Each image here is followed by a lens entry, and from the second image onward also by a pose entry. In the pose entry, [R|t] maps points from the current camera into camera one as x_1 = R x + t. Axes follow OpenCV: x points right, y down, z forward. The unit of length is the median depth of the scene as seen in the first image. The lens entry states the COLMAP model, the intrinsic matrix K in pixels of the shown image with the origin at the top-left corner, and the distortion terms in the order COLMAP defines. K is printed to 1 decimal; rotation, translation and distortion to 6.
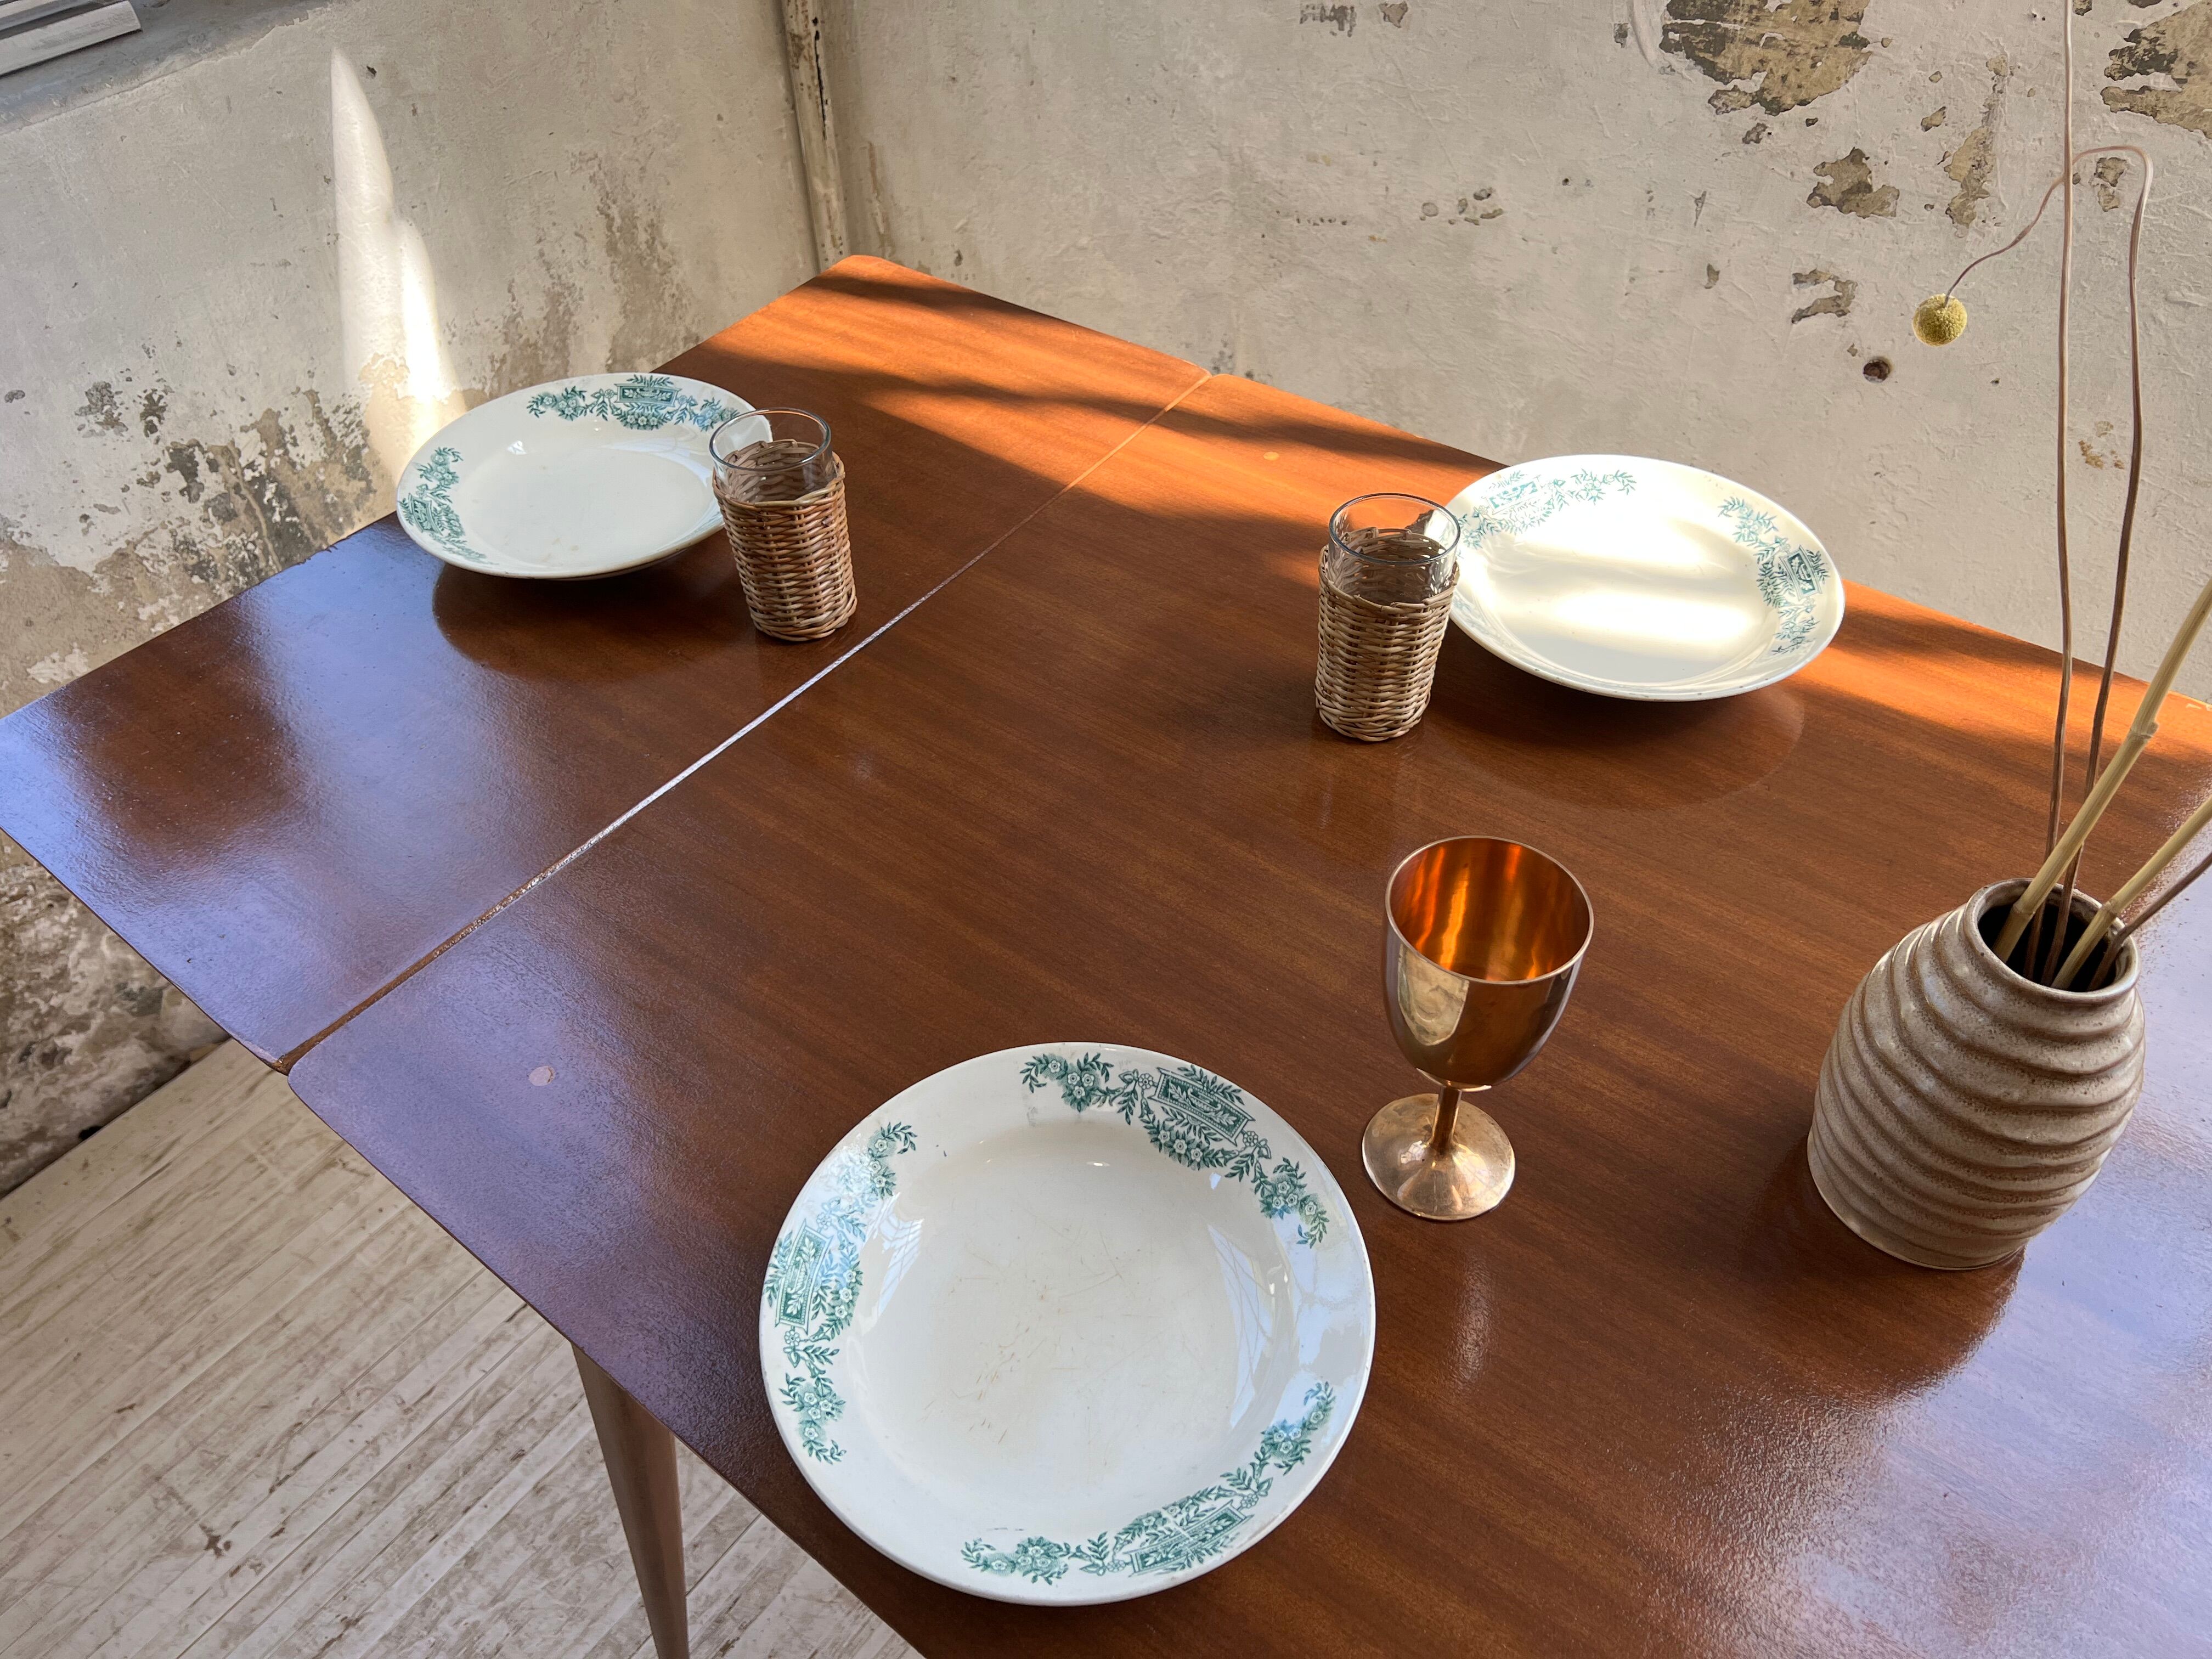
lens RADIAL K [[1685.4, 0, 1113.8], [0, 1685.4, 826.0], [0, 0, 1]] dist [0.041871, -0.063084]
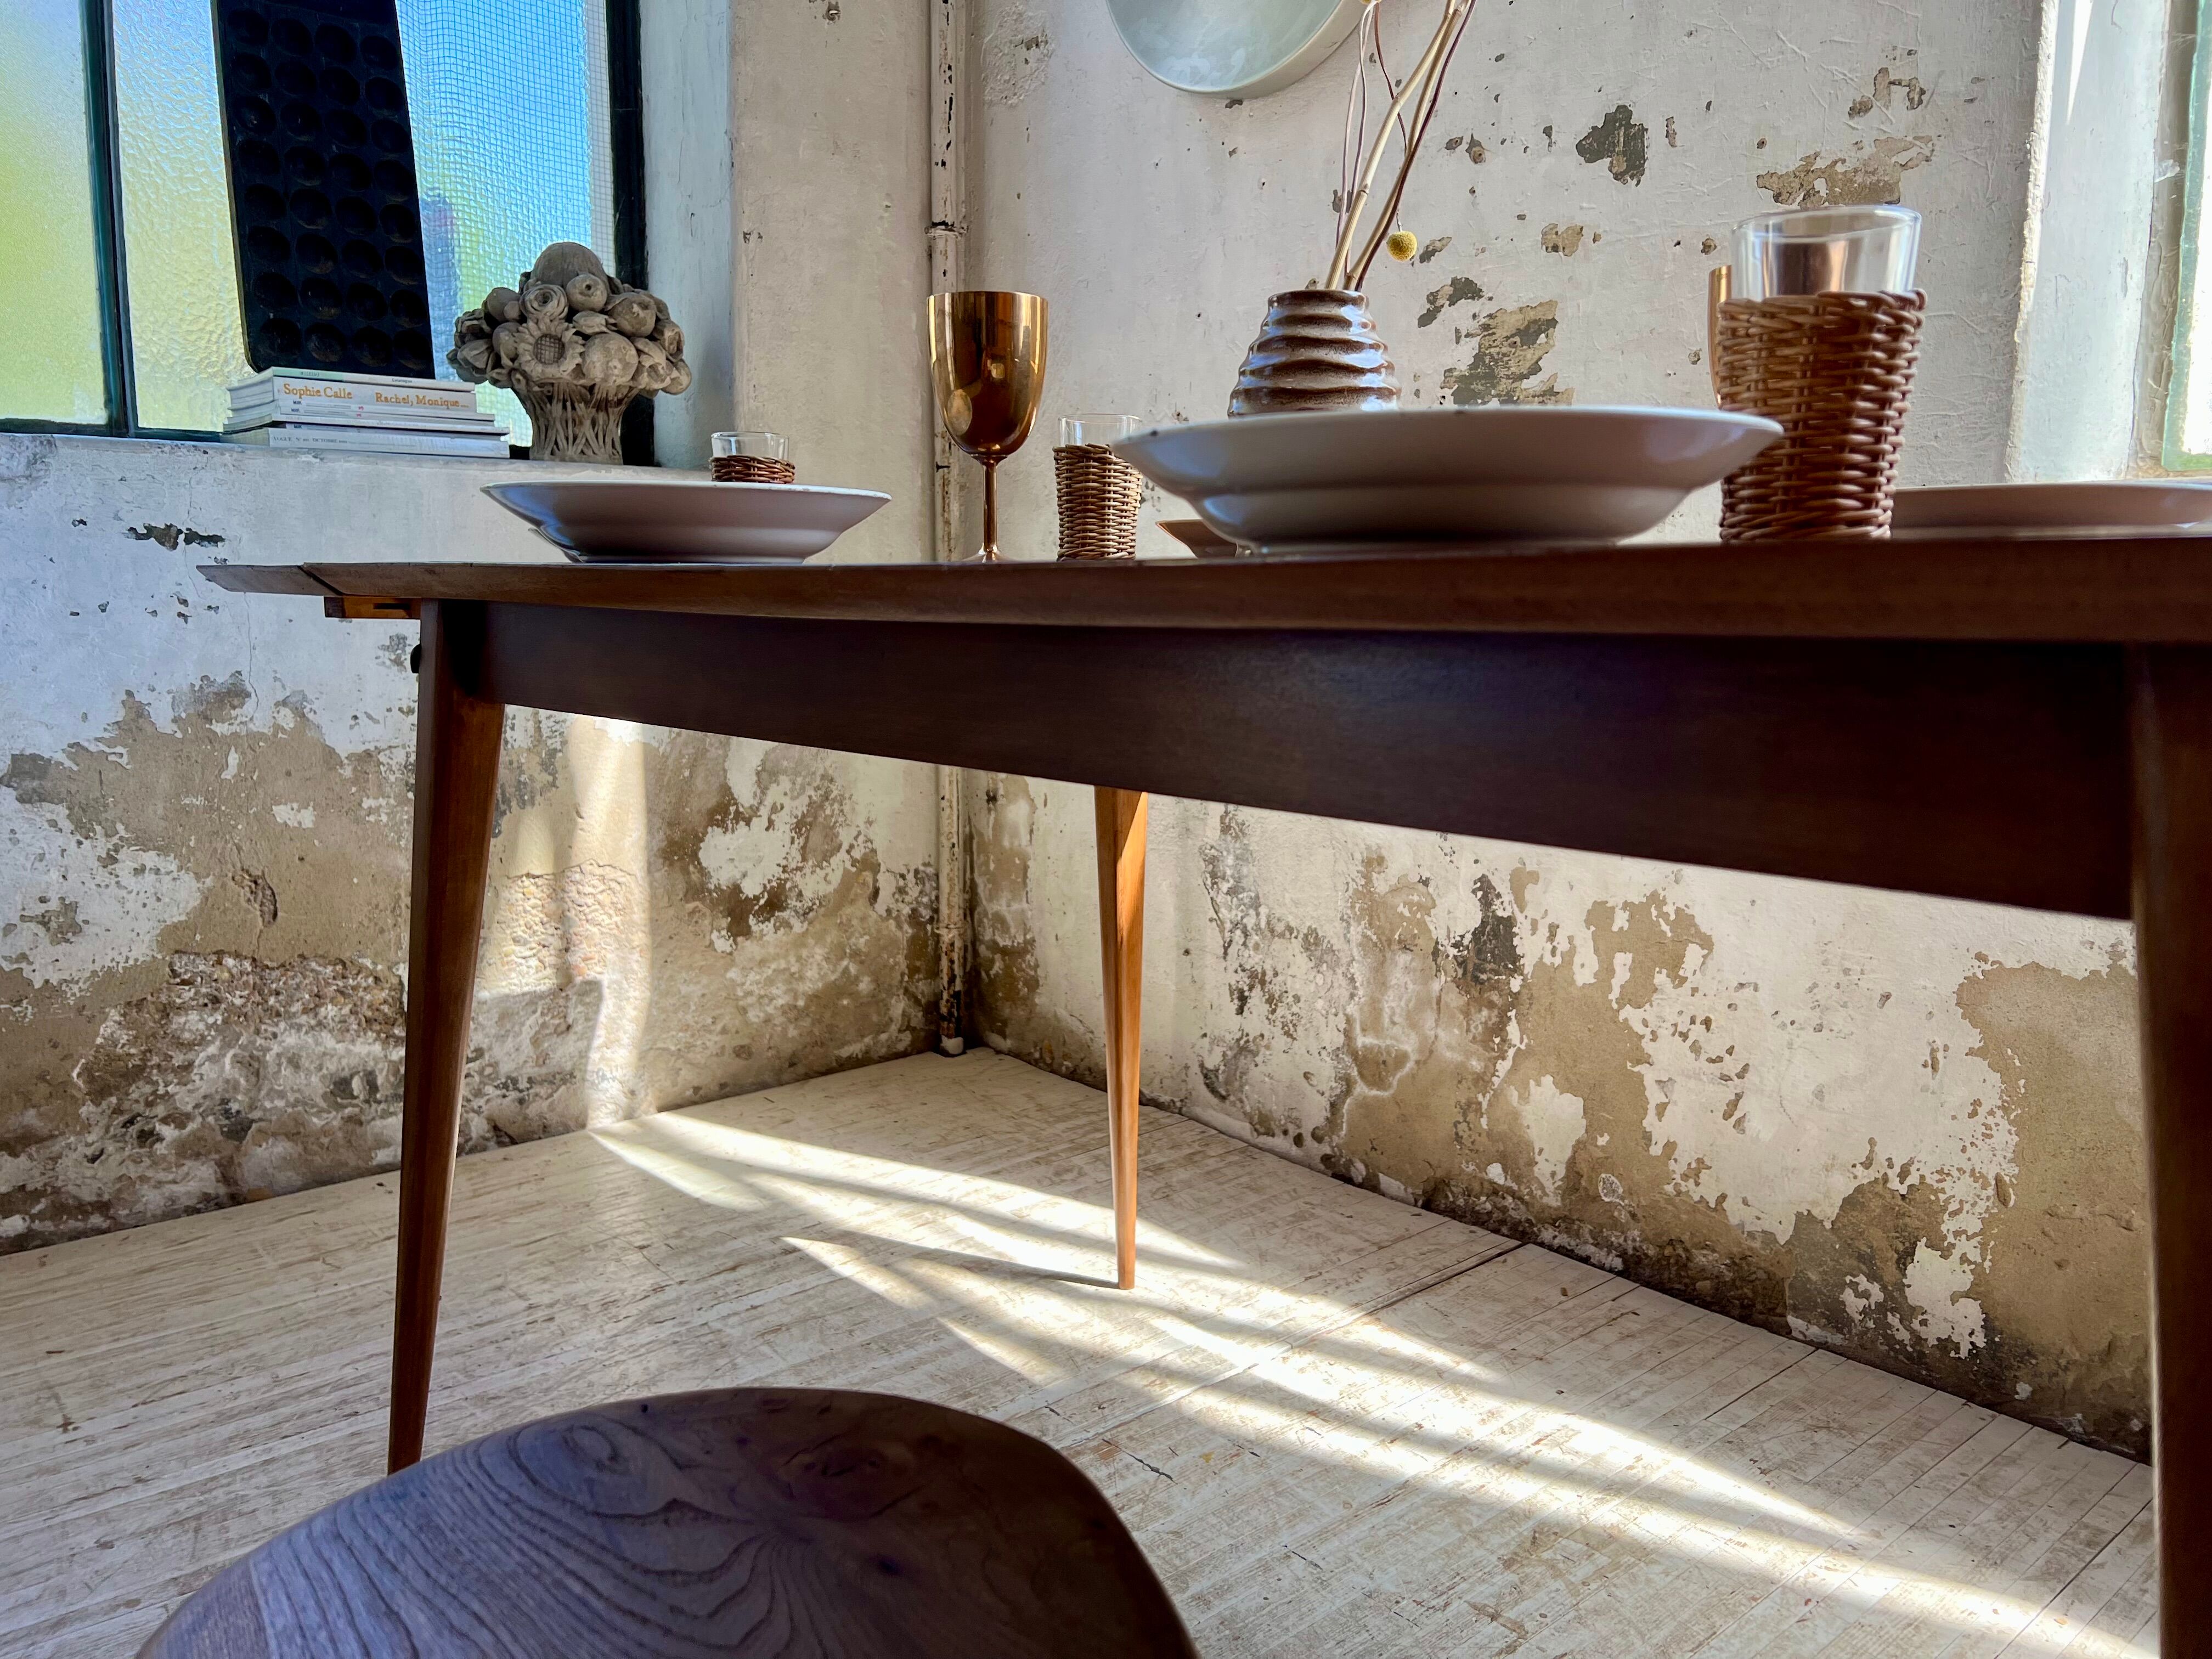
lens RADIAL K [[1685.4, 0, 1117.3], [0, 1685.4, 815.7], [0, 0, 1]] dist [0.041871, -0.063084]
pose [[0.979211, 0.045850, -0.197597, 0.292741], [-0.154611, 0.799284, -0.580724, 0.580318], [0.131310, 0.599202, 0.789756, 0.002702]]
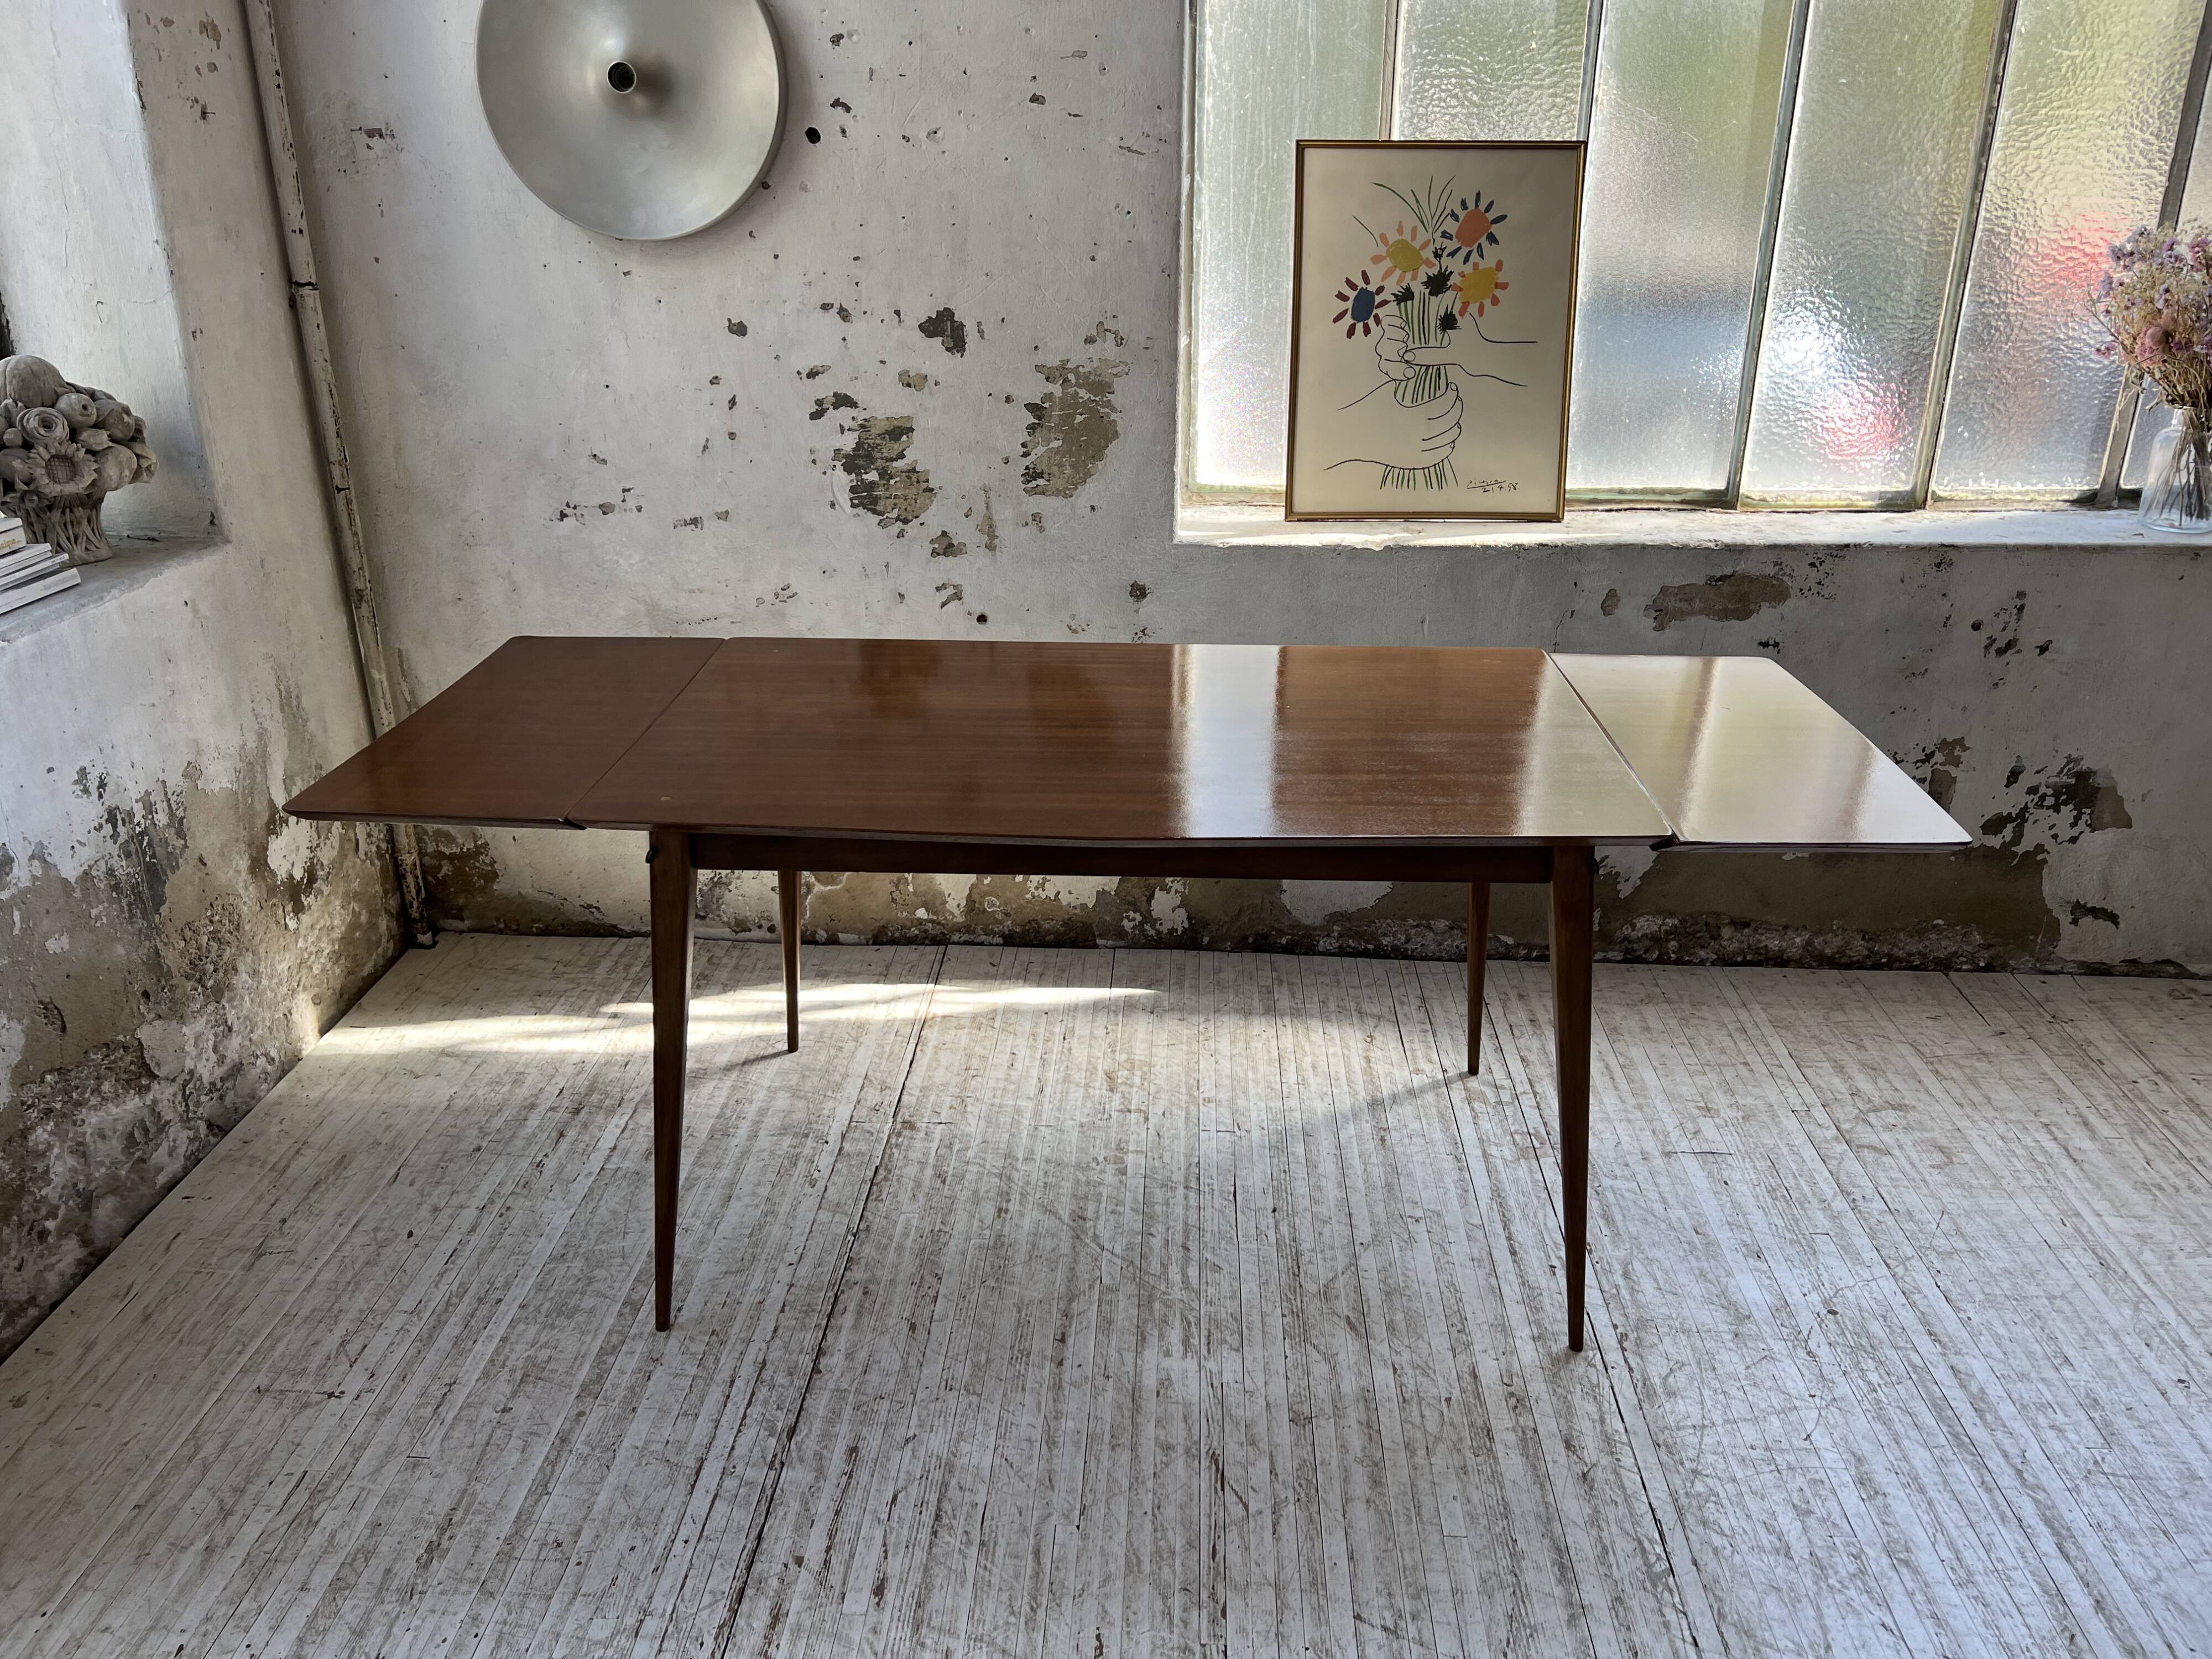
lens RADIAL K [[1685.4, 0, 1117.5], [0, 1685.4, 836.8], [0, 0, 1]] dist [0.041871, -0.063084]
pose [[0.826696, -0.201796, 0.525216, -0.593419], [0.384847, 0.883759, -0.266199, 0.606232], [-0.410447, 0.422194, 0.808261, -0.720887]]
